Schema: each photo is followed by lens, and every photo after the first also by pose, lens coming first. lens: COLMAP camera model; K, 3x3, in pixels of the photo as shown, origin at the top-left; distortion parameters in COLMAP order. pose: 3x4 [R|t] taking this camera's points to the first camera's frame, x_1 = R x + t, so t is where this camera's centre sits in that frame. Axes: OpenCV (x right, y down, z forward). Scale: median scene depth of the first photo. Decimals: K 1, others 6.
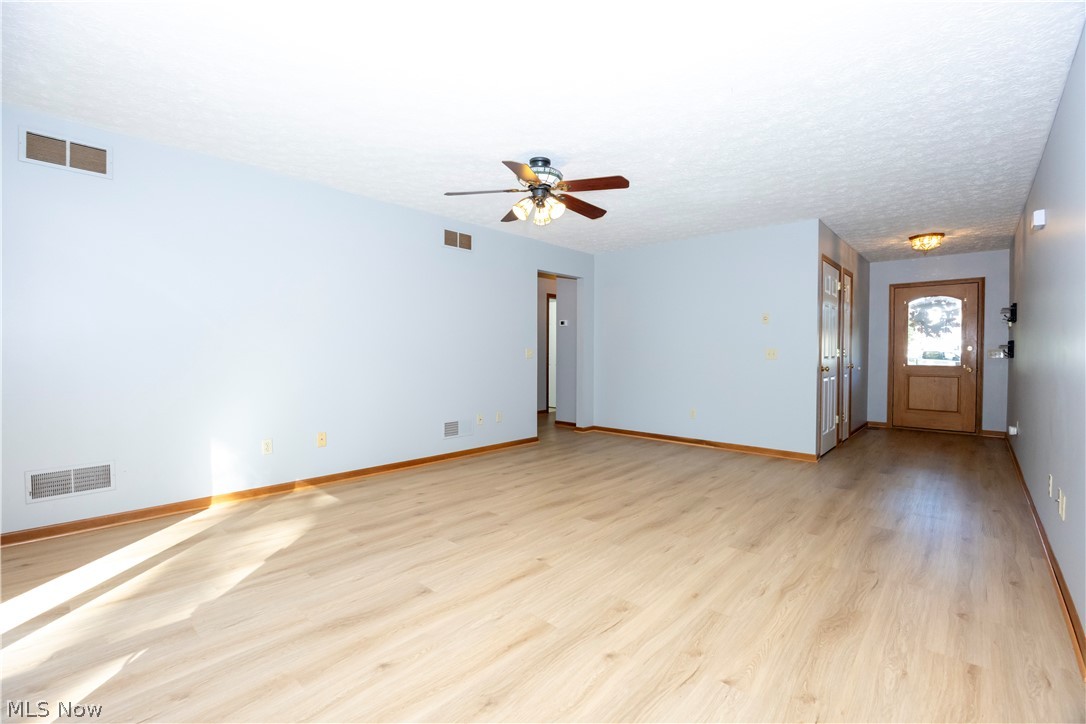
lens RADIAL K [[475.6, 0, 543.1], [0, 475.6, 358.4], [0, 0, 1]] dist [-0.009737, 0.000559]
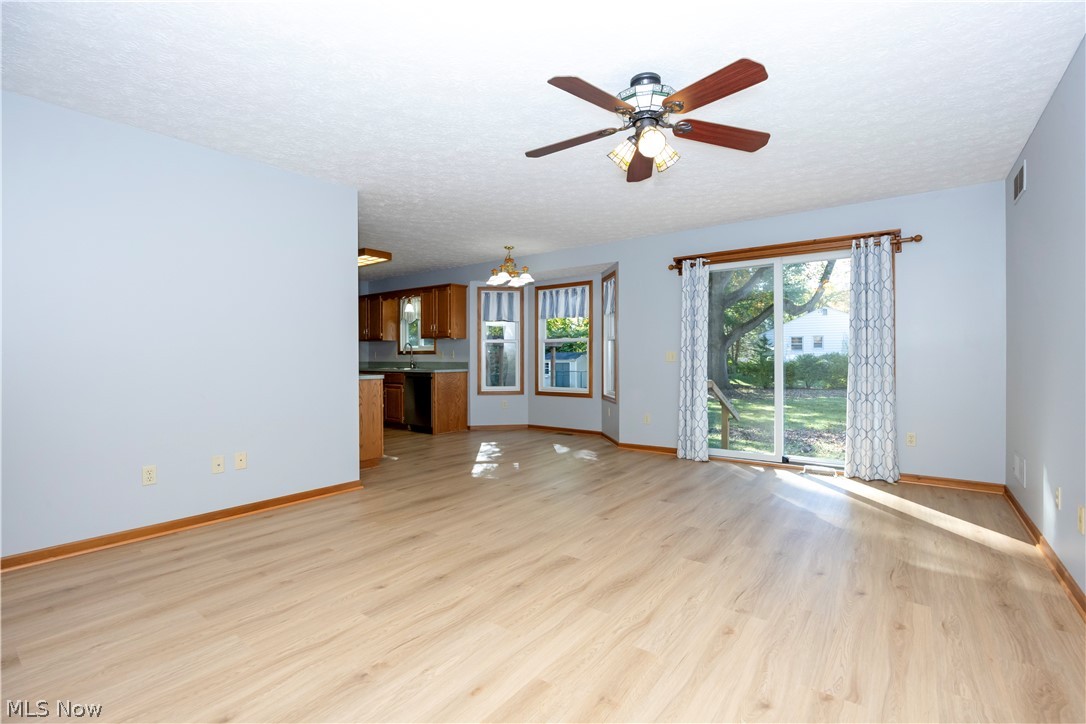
lens RADIAL K [[475.6, 0, 542.9], [0, 475.6, 359.0], [0, 0, 1]] dist [-0.009737, 0.000559]
pose [[-0.996248, -0.001193, -0.086537, 0.226637], [-0.002879, 0.999809, 0.019356, -0.020470], [0.086497, 0.019532, -0.996061, 1.875538]]
